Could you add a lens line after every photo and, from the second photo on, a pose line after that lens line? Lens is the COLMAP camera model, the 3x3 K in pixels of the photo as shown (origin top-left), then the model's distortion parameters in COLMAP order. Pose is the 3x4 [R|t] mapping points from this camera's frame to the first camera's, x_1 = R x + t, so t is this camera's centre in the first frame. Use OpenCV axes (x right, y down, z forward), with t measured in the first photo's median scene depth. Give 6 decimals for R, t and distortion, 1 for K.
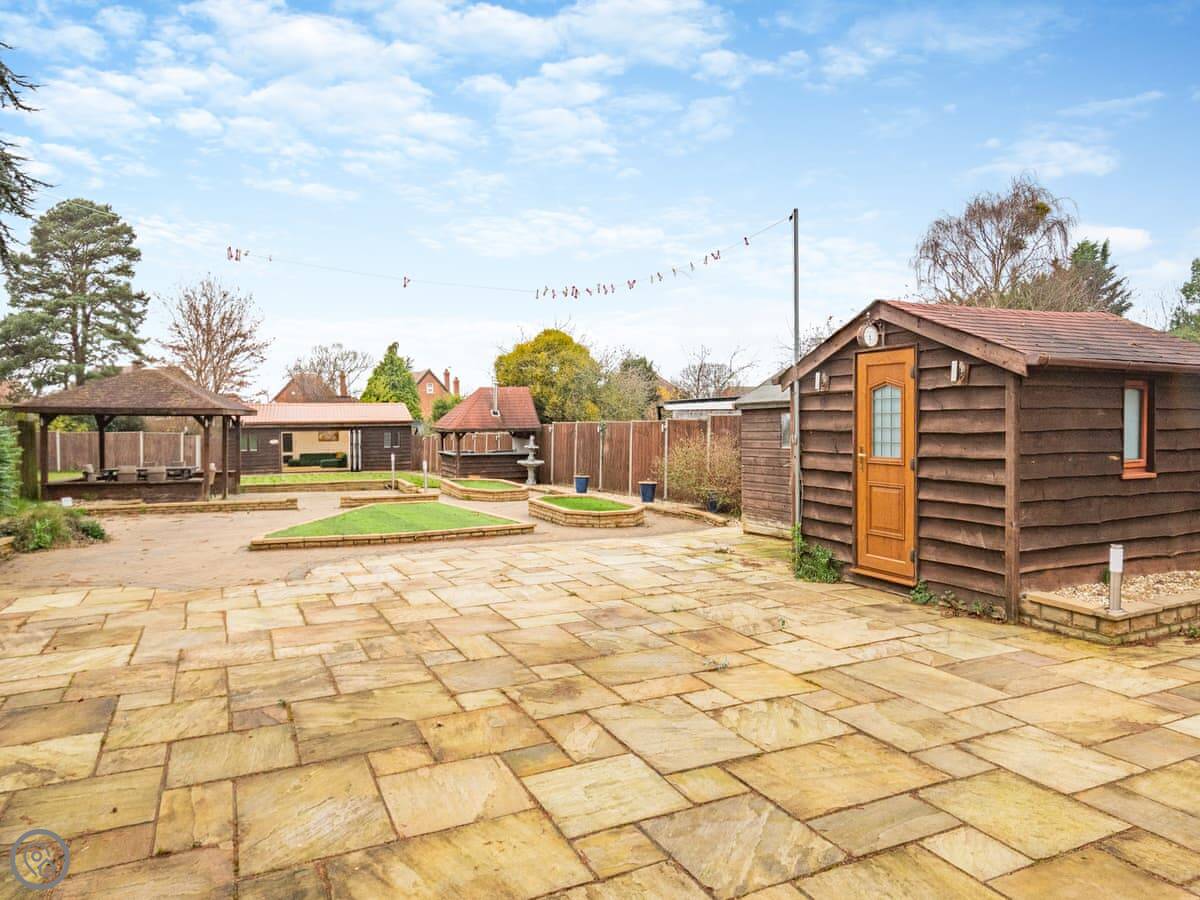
lens RADIAL K [[777.8, 0, 599.6], [0, 777.8, 450.8], [0, 0, 1]] dist [0.007929, -0.000269]
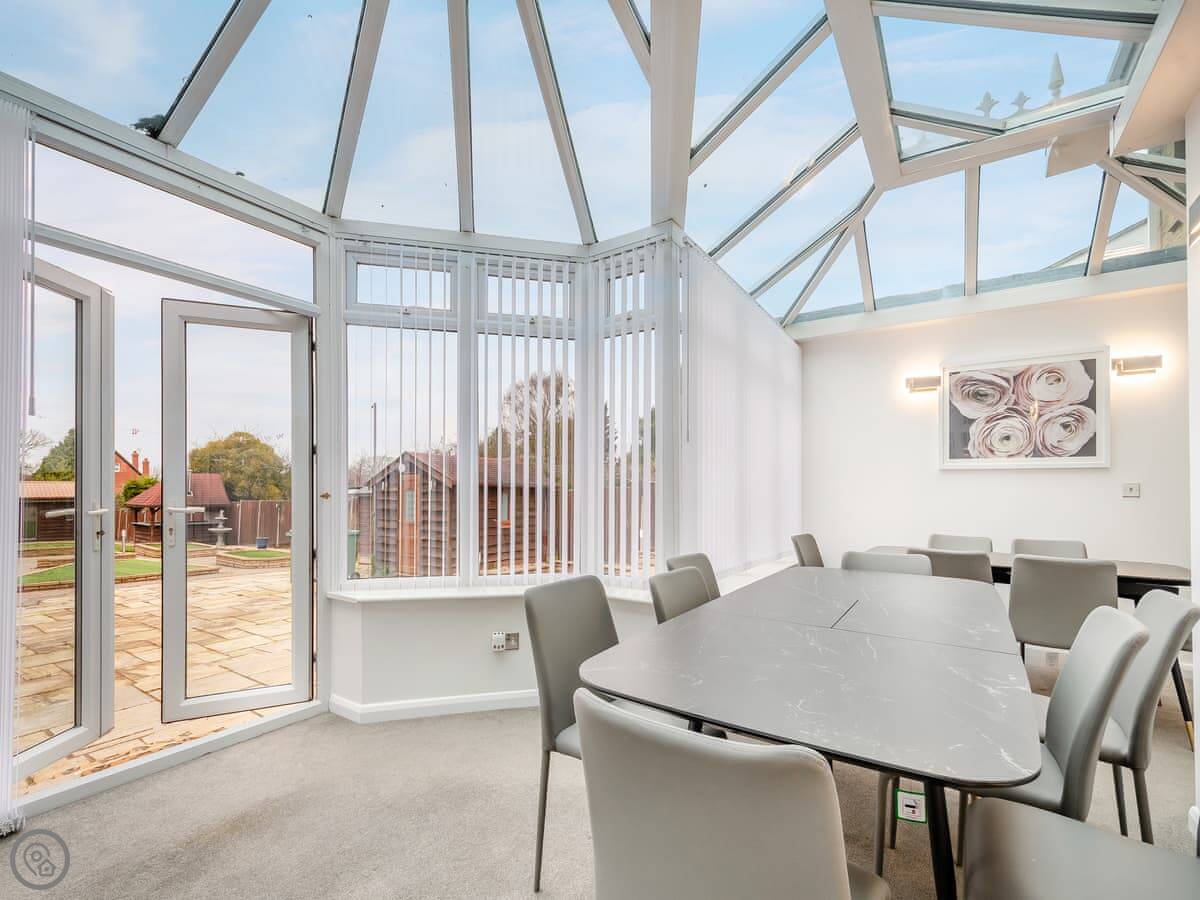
lens RADIAL K [[532.7, 0, 596.1], [0, 532.7, 488.4], [0, 0, 1]] dist [0.010749, -0.003623]
pose [[0.867981, 0.013714, 0.496408, 0.016686], [0.013571, 0.998590, -0.051318, -0.000273], [-0.496412, 0.051280, 0.866571, -0.143738]]
